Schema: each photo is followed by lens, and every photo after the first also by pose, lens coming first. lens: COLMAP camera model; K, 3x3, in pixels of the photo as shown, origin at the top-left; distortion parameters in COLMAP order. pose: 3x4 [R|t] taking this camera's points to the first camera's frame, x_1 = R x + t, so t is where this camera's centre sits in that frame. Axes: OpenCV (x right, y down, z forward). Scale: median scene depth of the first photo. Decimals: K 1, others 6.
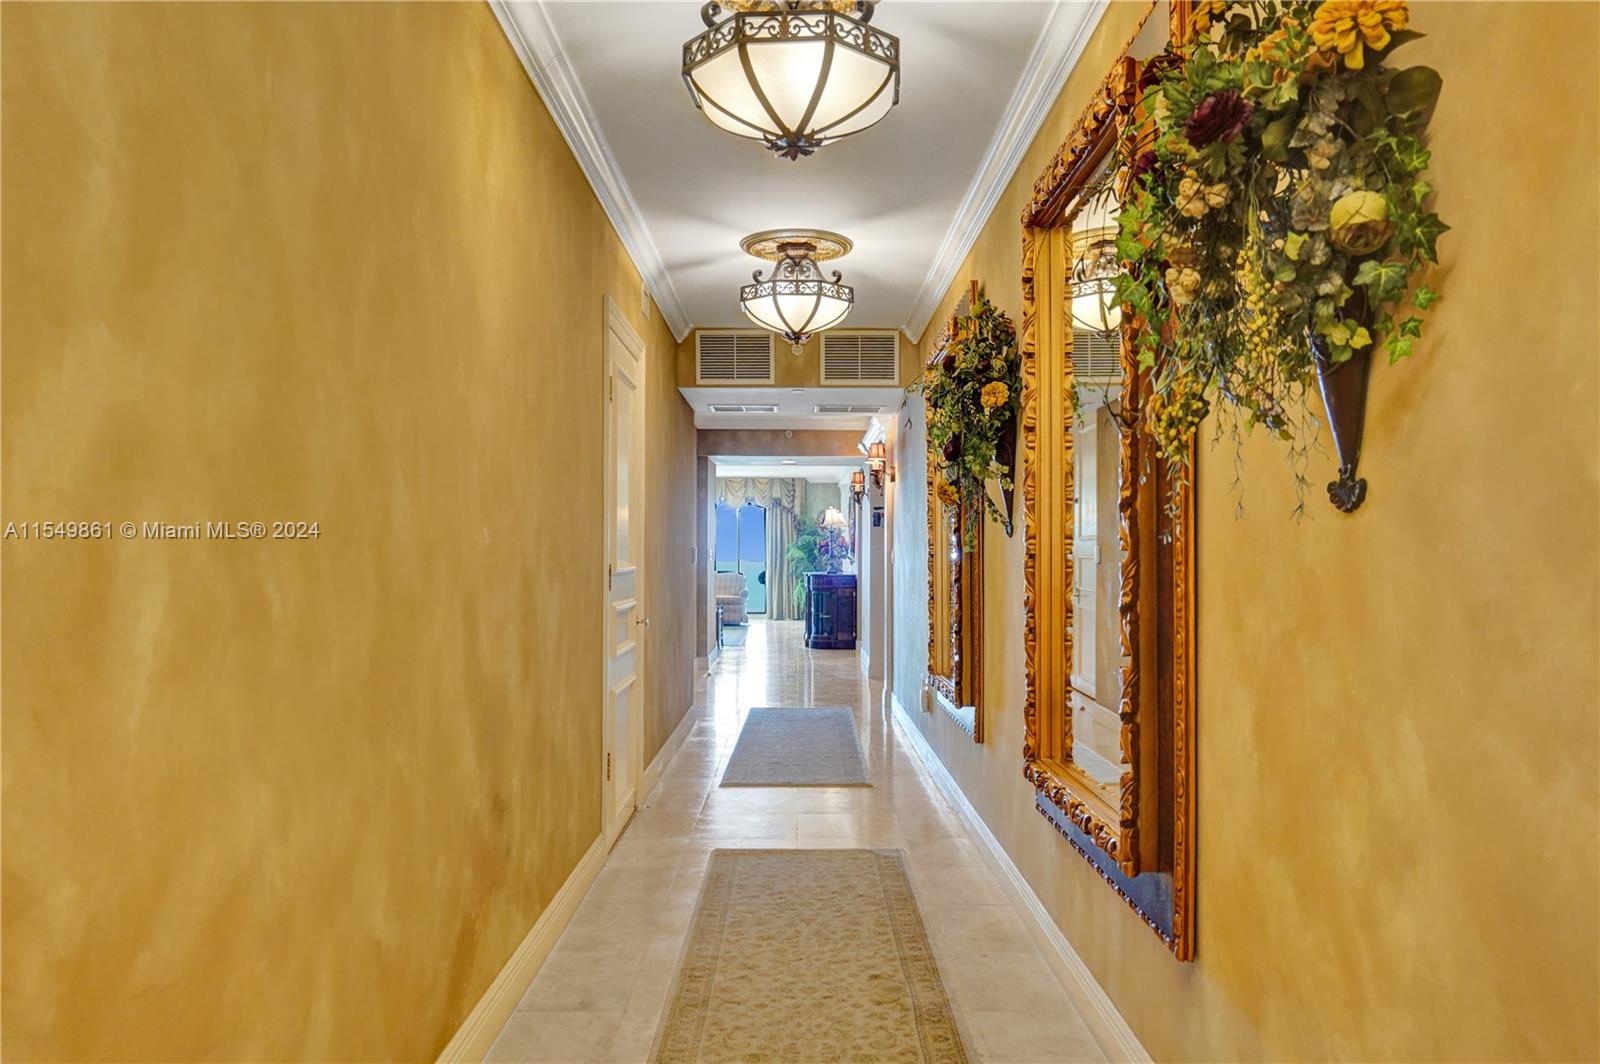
lens RADIAL K [[1106.3, 0, 800.1], [0, 1106.3, 535.6], [0, 0, 1]] dist [0.000017, 0.000000]
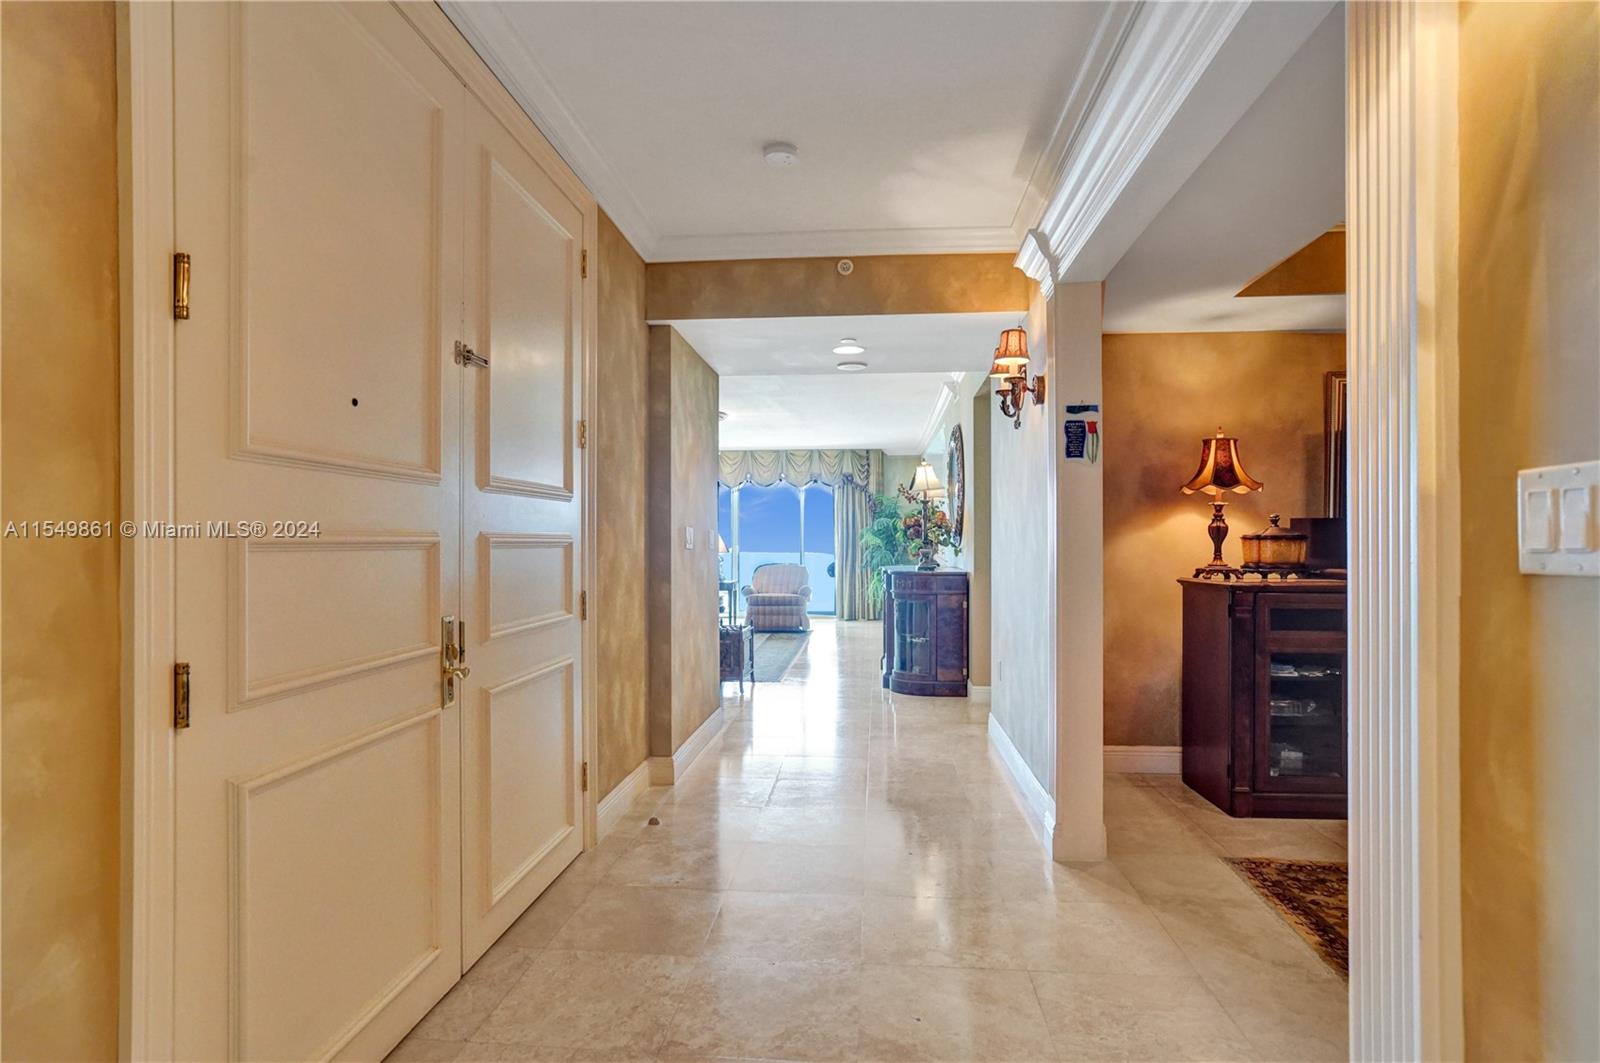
lens RADIAL K [[807.3, 0, 802.7], [0, 807.3, 536.3], [0, 0, 1]] dist [-0.001403, 0.001500]
pose [[0.995627, -0.004559, -0.093312, 0.002033], [0.005190, 0.999965, 0.006518, 0.011542], [0.093279, -0.006973, 0.995616, 0.518063]]
